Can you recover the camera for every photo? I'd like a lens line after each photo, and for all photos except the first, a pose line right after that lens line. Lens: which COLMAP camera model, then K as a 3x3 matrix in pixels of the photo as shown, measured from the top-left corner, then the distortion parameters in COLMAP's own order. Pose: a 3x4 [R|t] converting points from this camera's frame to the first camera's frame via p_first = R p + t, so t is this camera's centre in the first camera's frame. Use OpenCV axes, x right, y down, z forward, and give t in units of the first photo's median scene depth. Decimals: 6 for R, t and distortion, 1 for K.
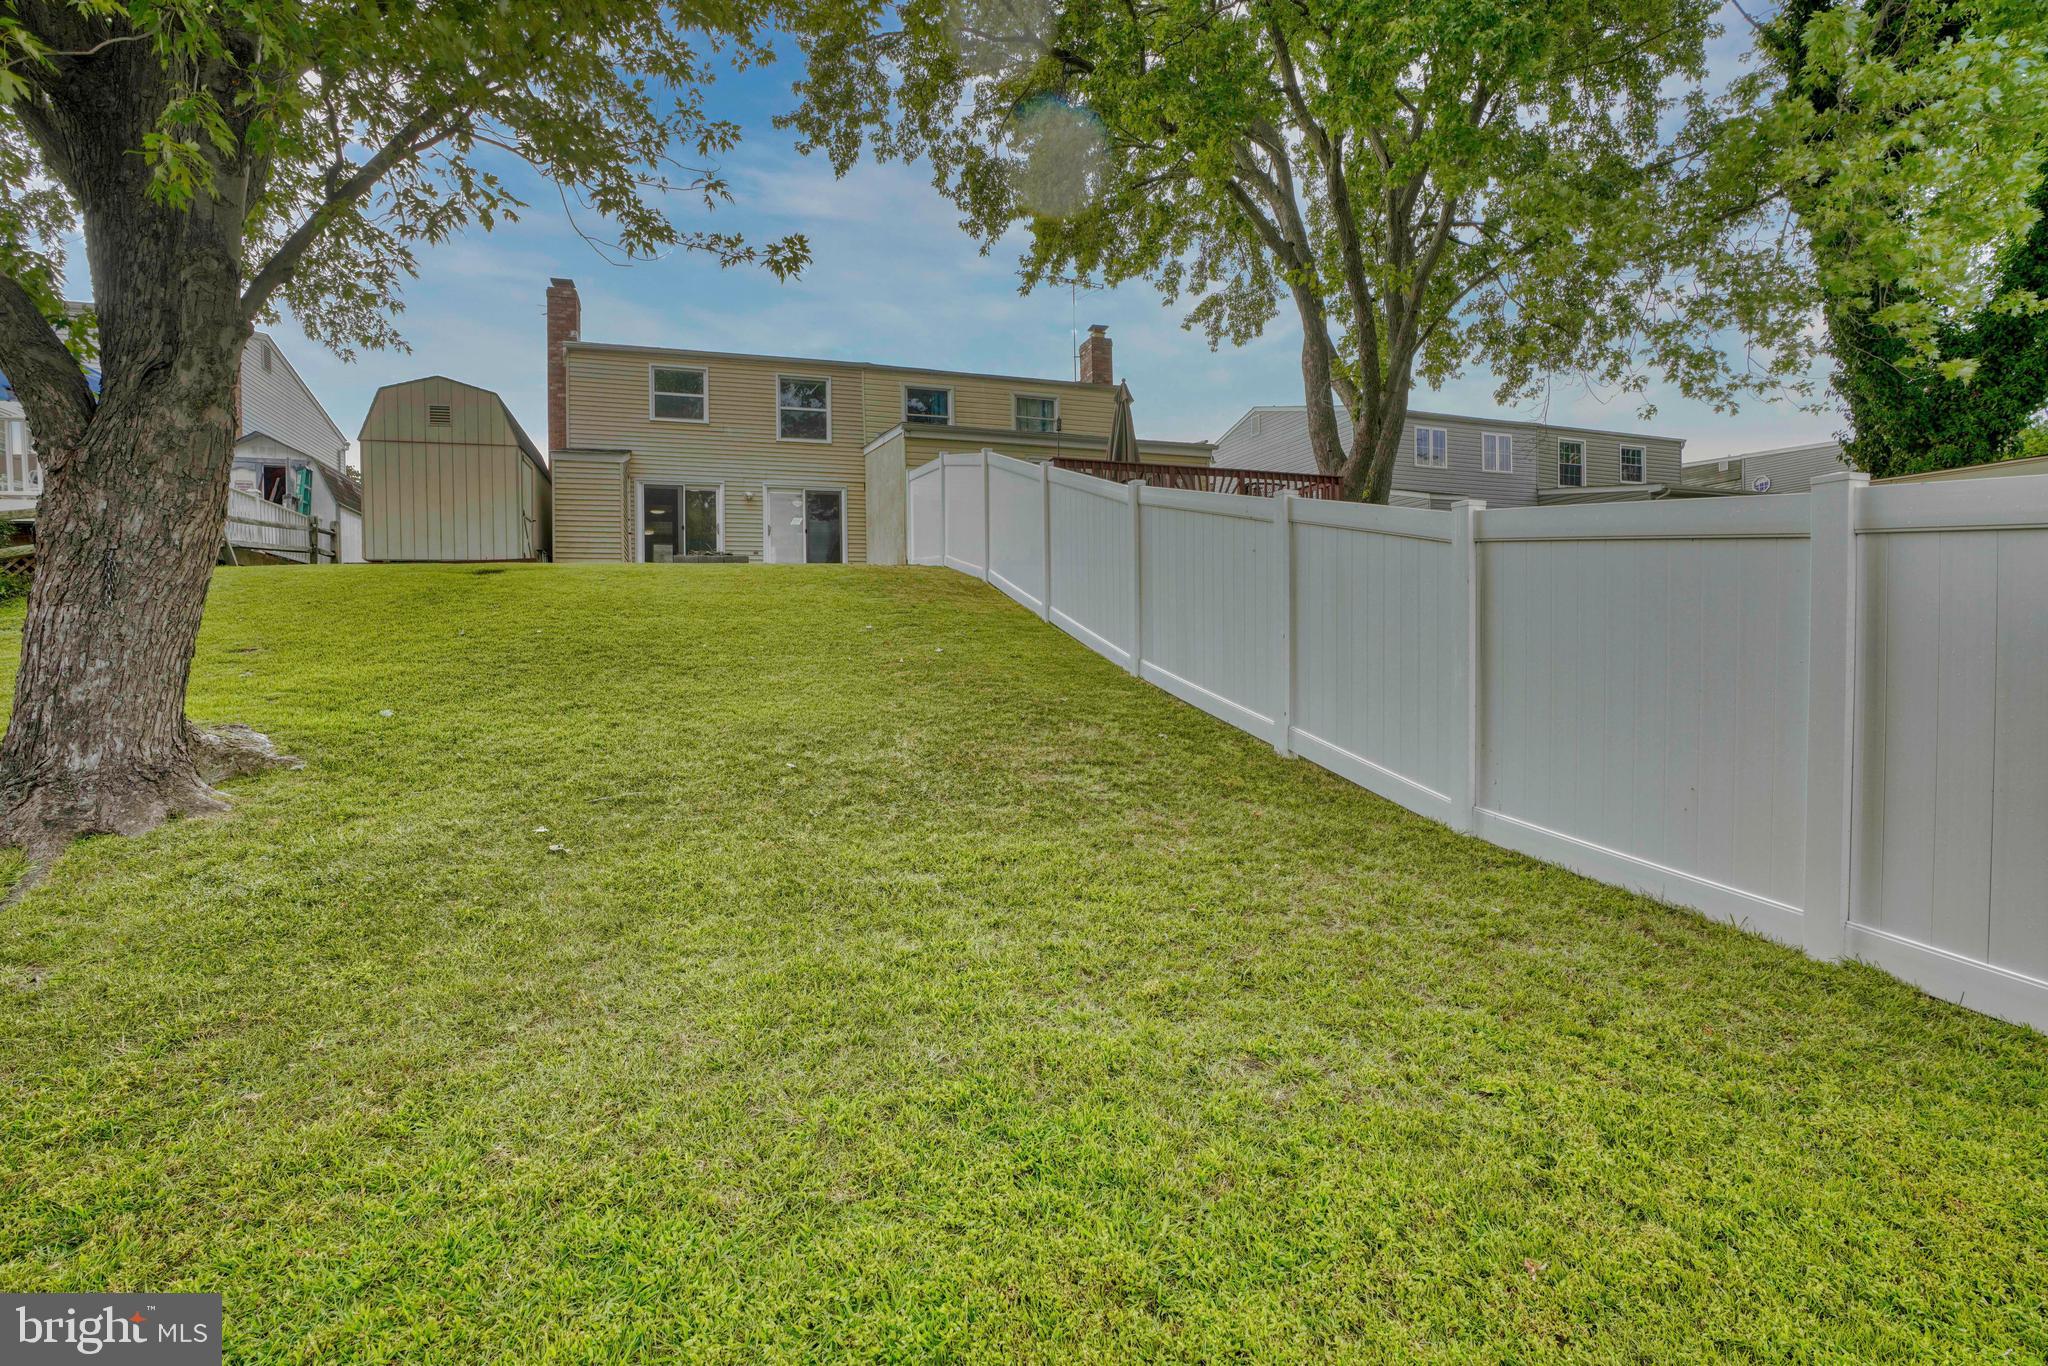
lens RADIAL K [[947.3, 0, 1017.6], [0, 947.3, 688.0], [0, 0, 1]] dist [-0.067230, 0.032980]
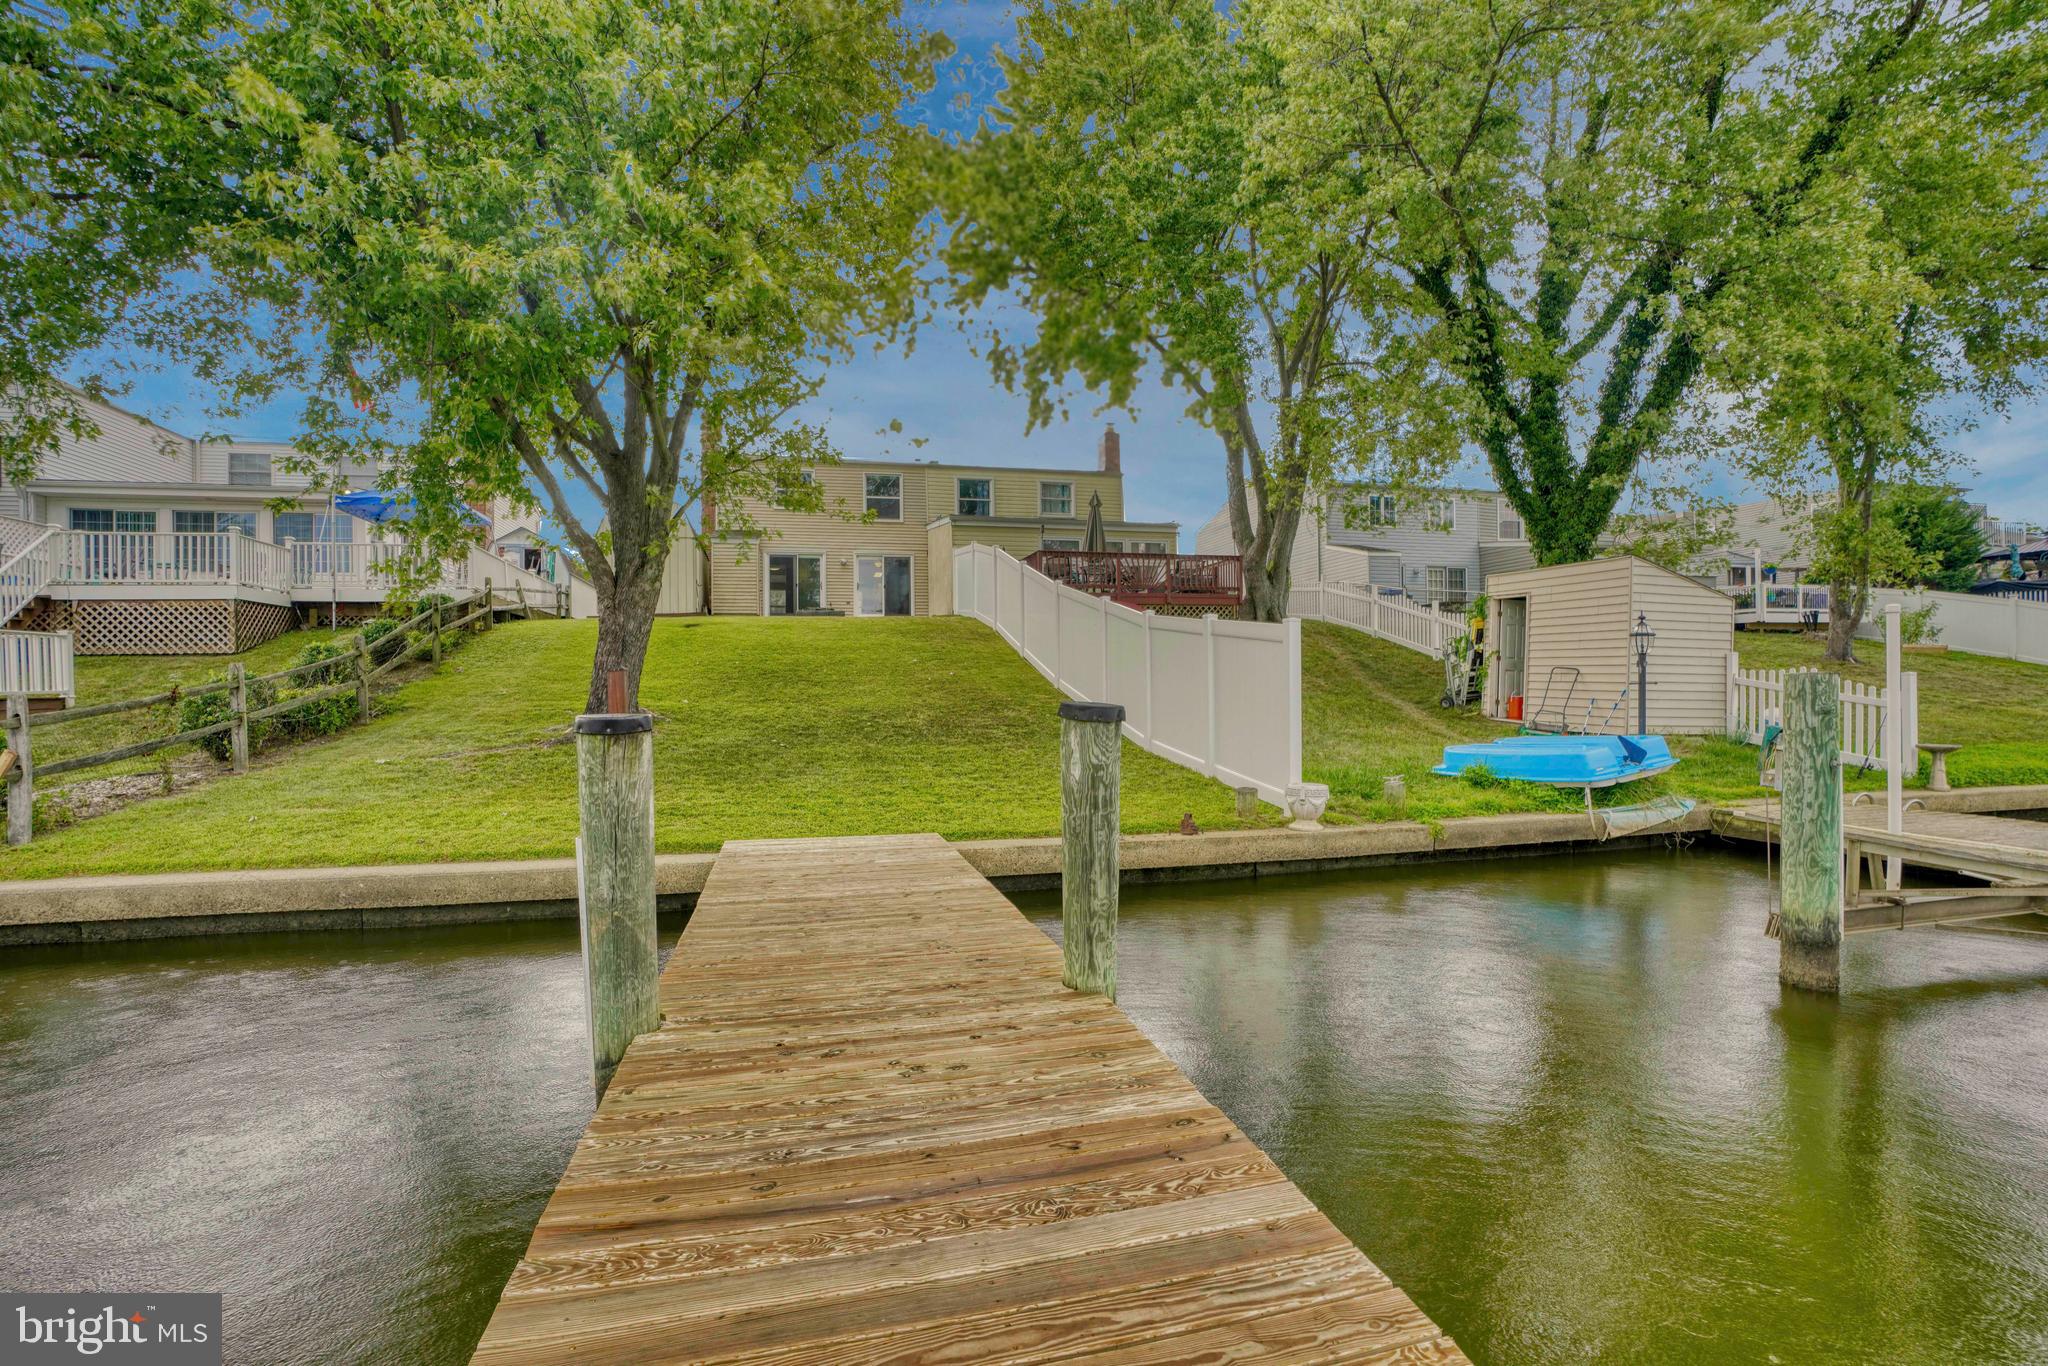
lens RADIAL K [[947.3, 0, 1017.6], [0, 947.3, 688.0], [0, 0, 1]] dist [-0.067230, 0.032980]
pose [[0.996207, 0.002743, -0.086967, 0.098200], [-0.005126, 0.999617, -0.027191, 0.017735], [0.086859, 0.027534, 0.995840, -0.387300]]
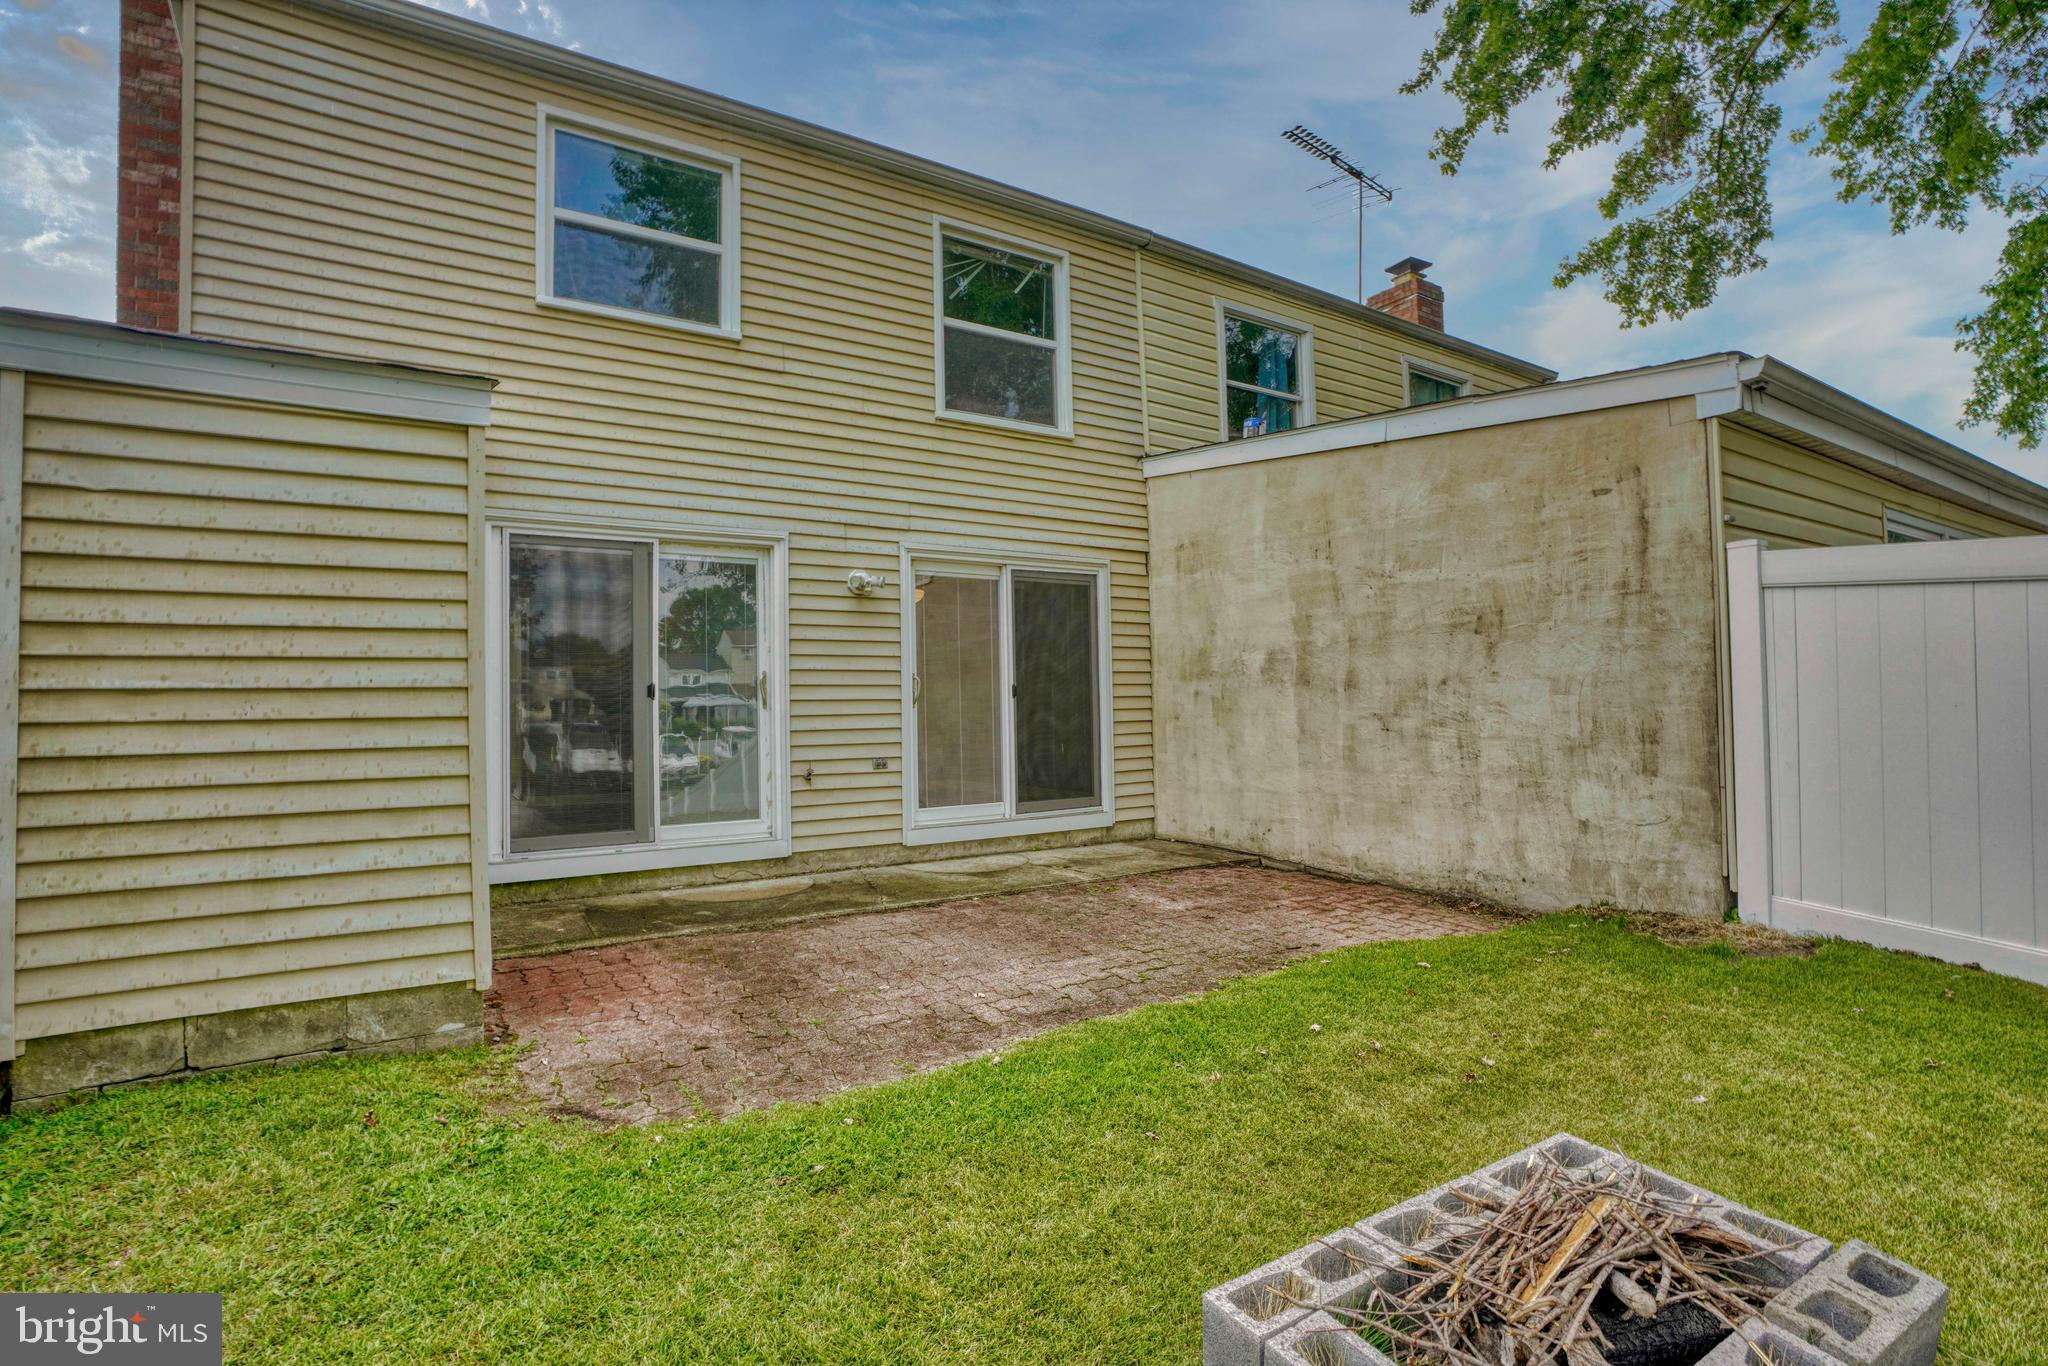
lens RADIAL K [[953.8, 0, 1013.8], [0, 953.8, 692.4], [0, 0, 1]] dist [-0.065075, 0.028279]
pose [[0.972216, 0.001884, 0.234077, -0.349251], [0.006698, 0.999334, -0.035864, -0.175605], [-0.233989, 0.036436, 0.971556, 0.765817]]
